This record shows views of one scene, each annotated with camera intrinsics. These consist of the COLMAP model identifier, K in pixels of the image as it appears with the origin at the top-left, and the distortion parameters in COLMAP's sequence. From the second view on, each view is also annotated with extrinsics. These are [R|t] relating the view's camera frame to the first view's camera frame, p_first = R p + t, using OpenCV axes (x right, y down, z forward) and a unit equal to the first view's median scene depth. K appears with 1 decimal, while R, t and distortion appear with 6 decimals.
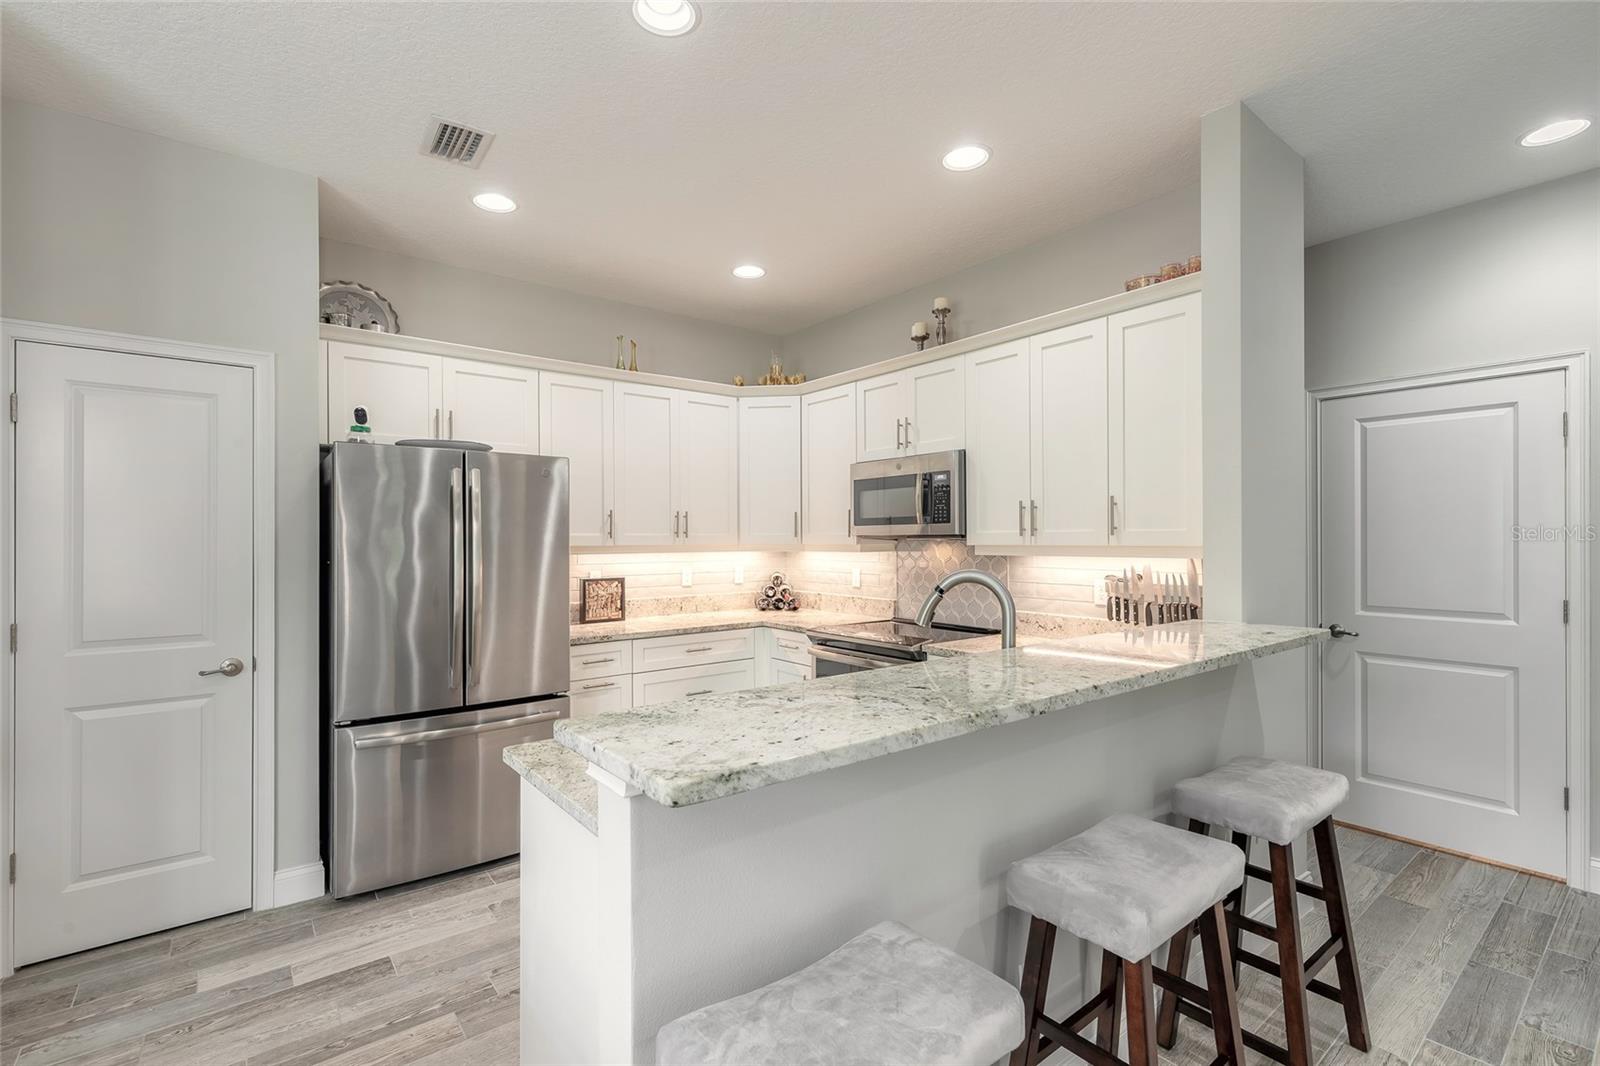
lens RADIAL K [[719.0, 0, 789.5], [0, 719.0, 536.4], [0, 0, 1]] dist [0.004986, -0.001095]
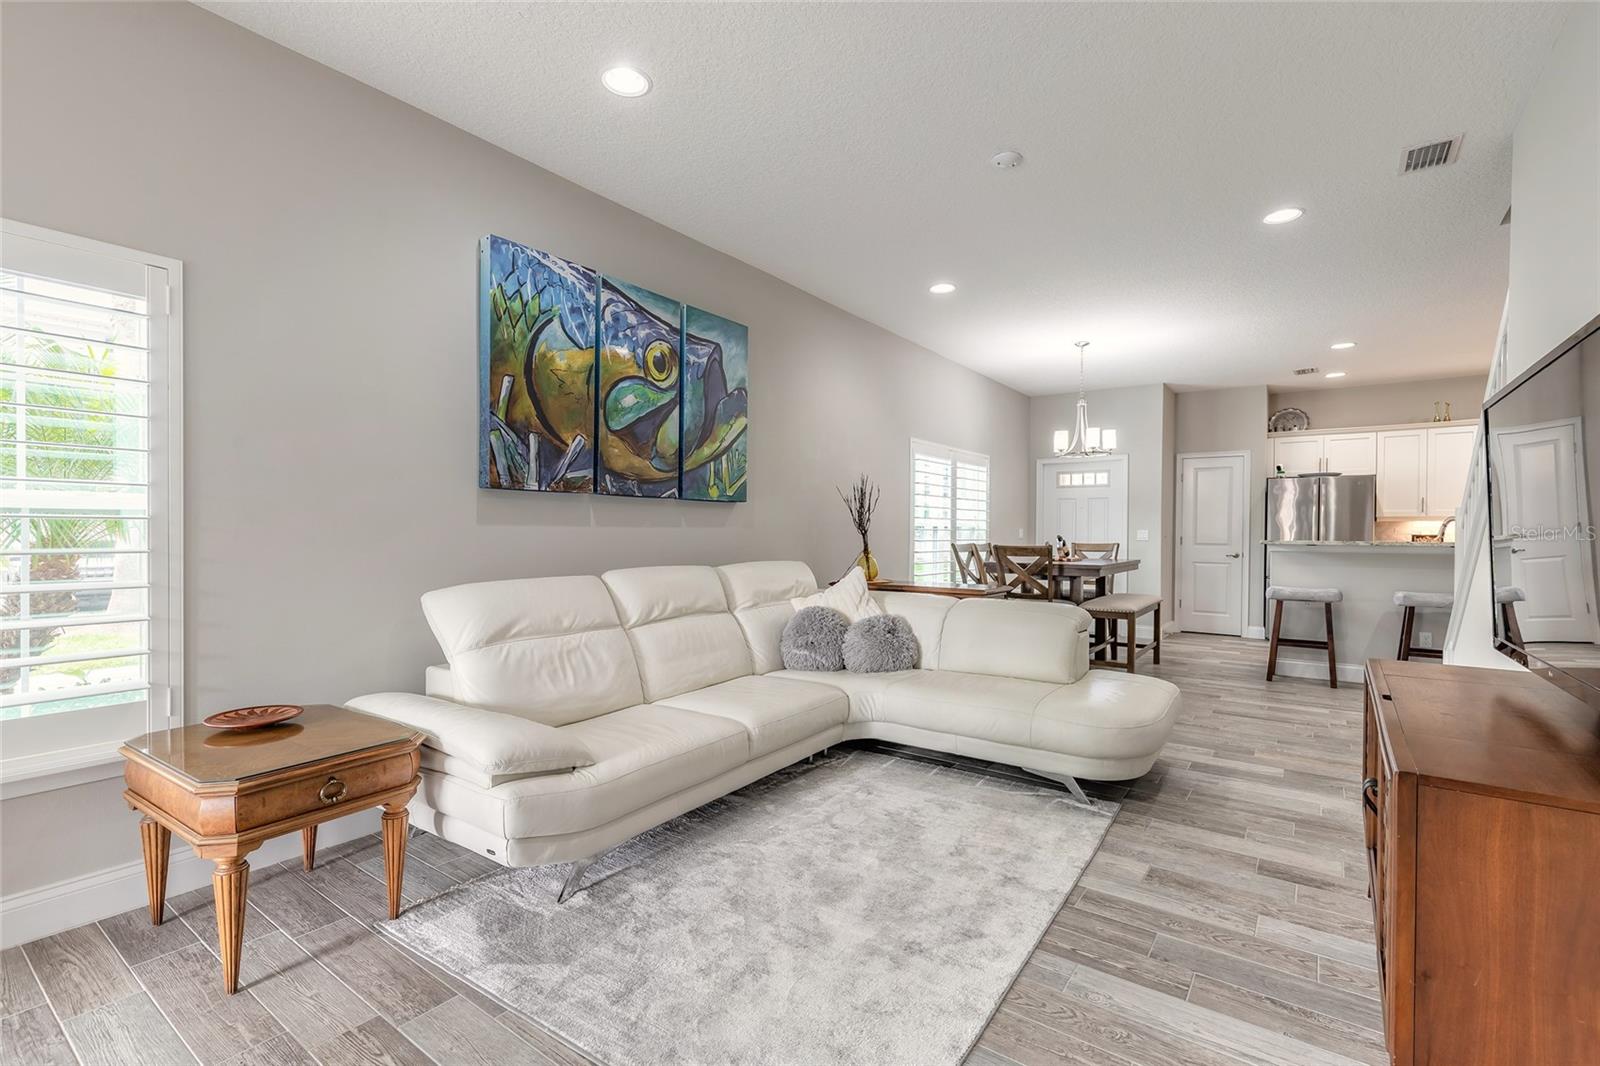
lens RADIAL K [[719.0, 0, 796.2], [0, 719.0, 531.7], [0, 0, 1]] dist [0.004986, -0.001095]
pose [[0.276035, 0.005190, -0.961133, 1.212701], [-0.006704, 0.999971, 0.003474, 0.061824], [0.961124, 0.005485, 0.276062, -1.204726]]
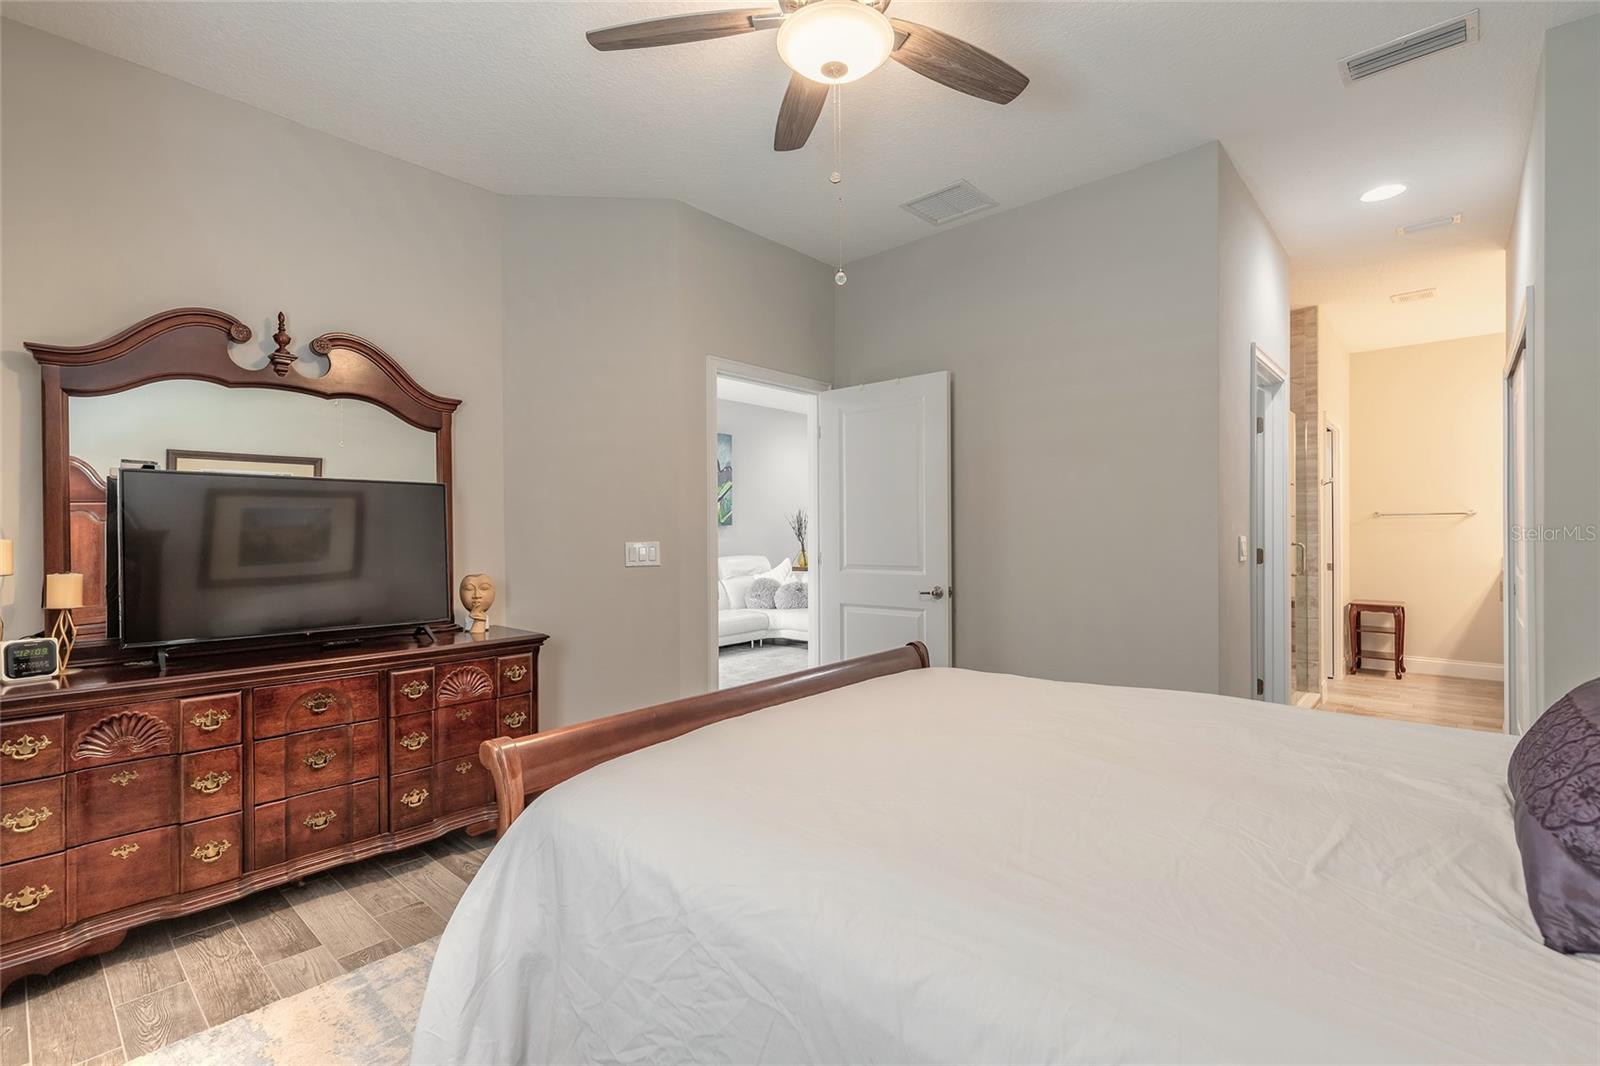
lens RADIAL K [[719.0, 0, 802.7], [0, 719.0, 530.1], [0, 0, 1]] dist [0.004986, -0.001095]
pose [[0.172544, 0.004870, -0.984990, 2.387359], [0.003039, 0.999980, 0.005476, 0.021440], [0.984997, -0.003938, 0.172526, -1.130802]]
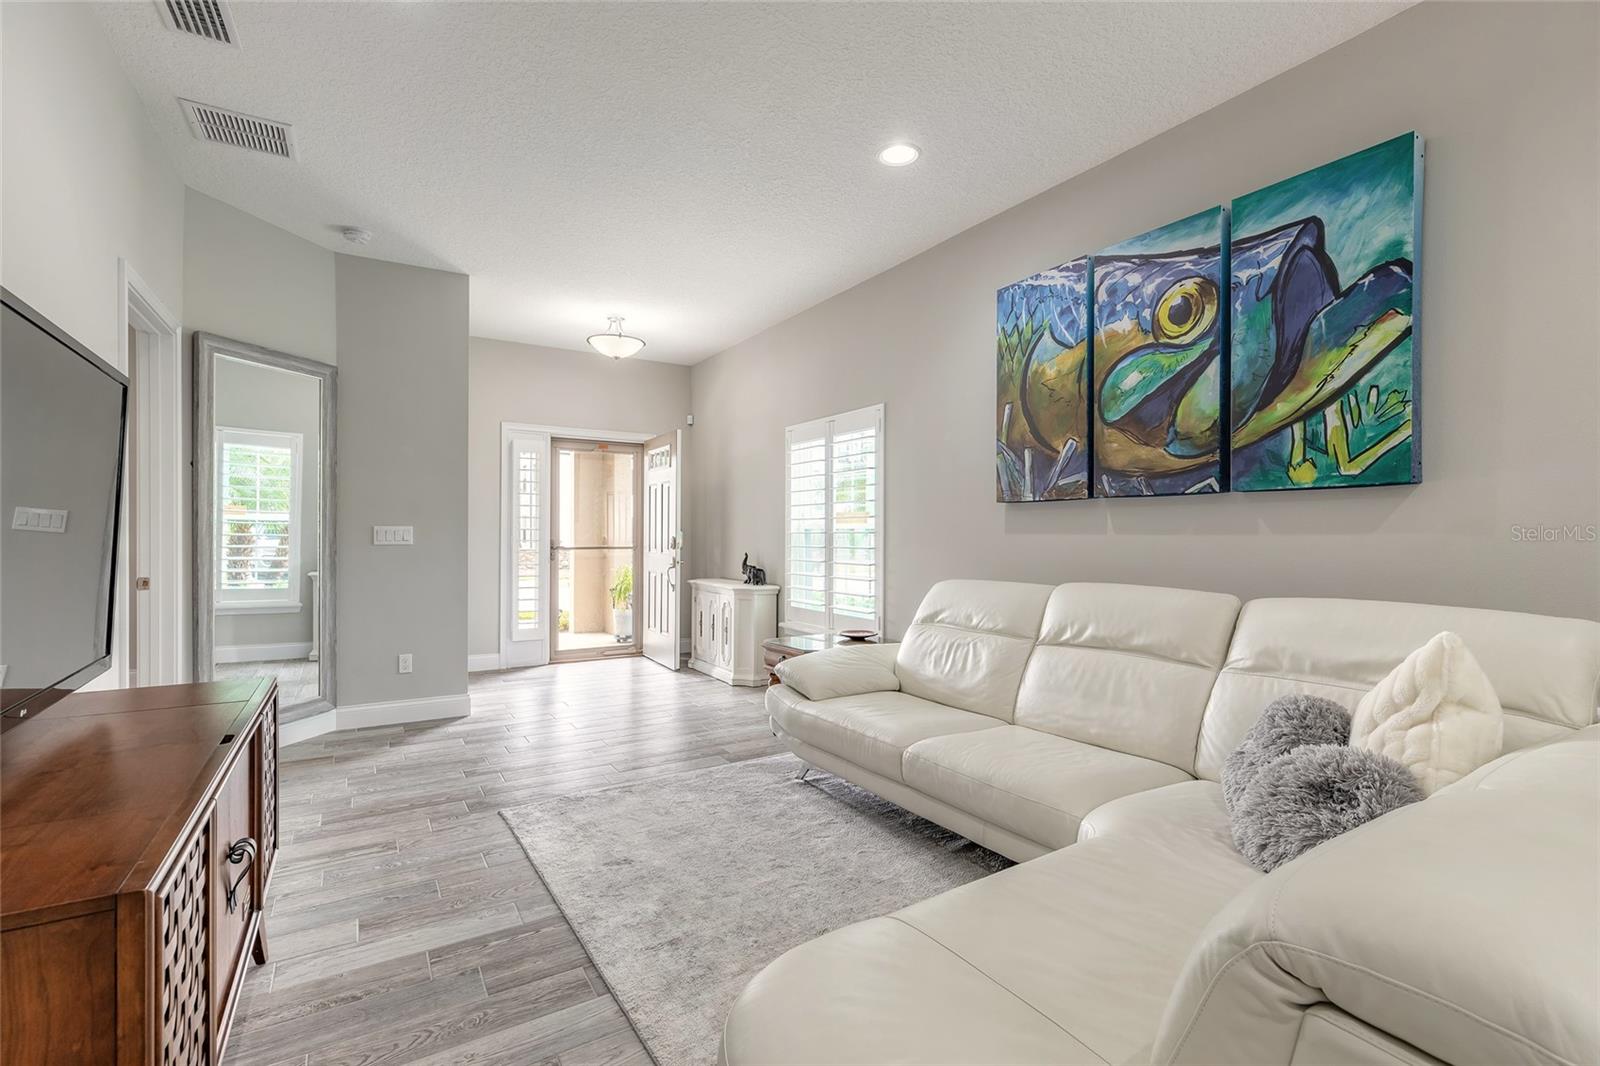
lens RADIAL K [[719.0, 0, 797.8], [0, 719.0, 534.7], [0, 0, 1]] dist [0.004986, -0.001095]
pose [[-0.994330, 0.001126, 0.106330, 0.484683], [0.000947, 0.999998, -0.001735, 0.061437], [-0.106332, -0.001625, -0.994329, -0.304924]]
